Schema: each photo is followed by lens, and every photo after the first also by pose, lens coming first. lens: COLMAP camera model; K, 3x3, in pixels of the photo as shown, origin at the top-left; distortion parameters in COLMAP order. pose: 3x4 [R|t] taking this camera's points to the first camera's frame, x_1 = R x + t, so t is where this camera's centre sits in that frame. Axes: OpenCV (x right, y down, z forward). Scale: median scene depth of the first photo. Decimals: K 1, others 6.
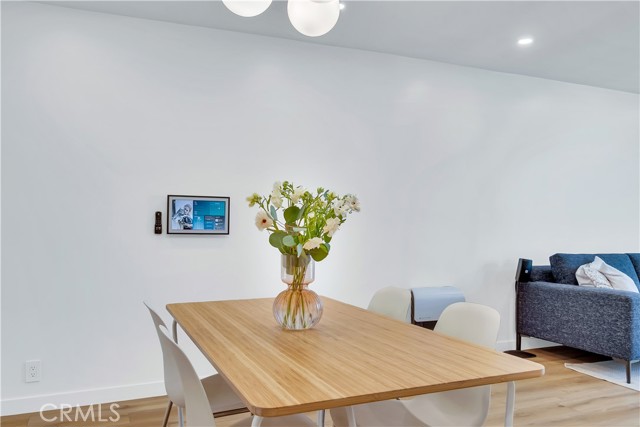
lens RADIAL K [[524.8, 0, 320.0], [0, 524.8, 213.5], [0, 0, 1]] dist [0.003117, 0.002287]
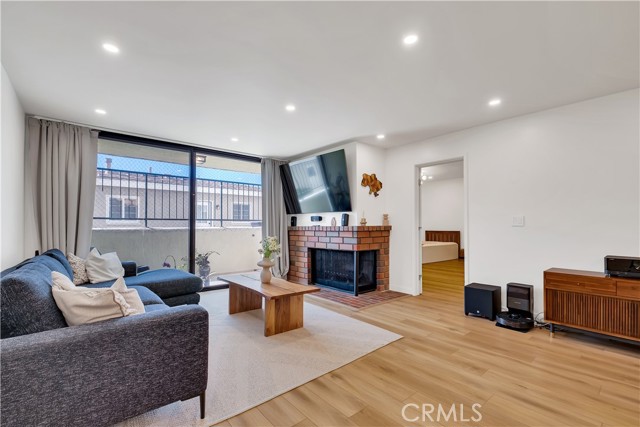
lens RADIAL K [[282.8, 0, 321.9], [0, 282.8, 218.2], [0, 0, 1]] dist [-0.001016, -0.000660]
pose [[-0.288076, 0.017839, 0.957441, 0.118895], [-0.025388, 0.999333, -0.026258, 0.021540], [-0.957271, -0.031872, -0.287431, 1.046046]]
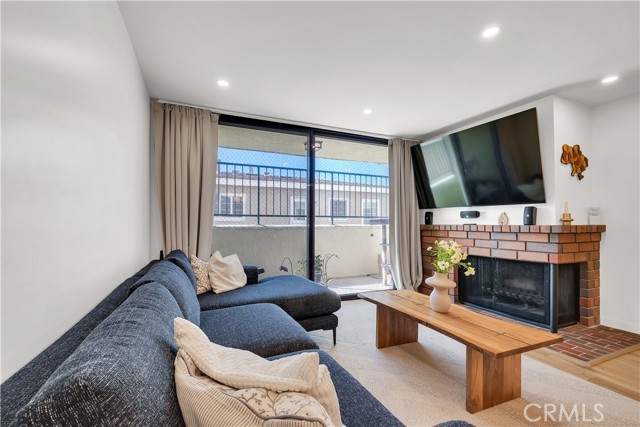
lens RADIAL K [[284.6, 0, 319.3], [0, 284.6, 217.3], [0, 0, 1]] dist [-0.000277, -0.000083]
pose [[0.003831, 0.010732, 0.999935, 0.466762], [-0.029146, 0.999519, -0.010616, 0.025073], [-0.999568, -0.029103, 0.004142, 1.221199]]
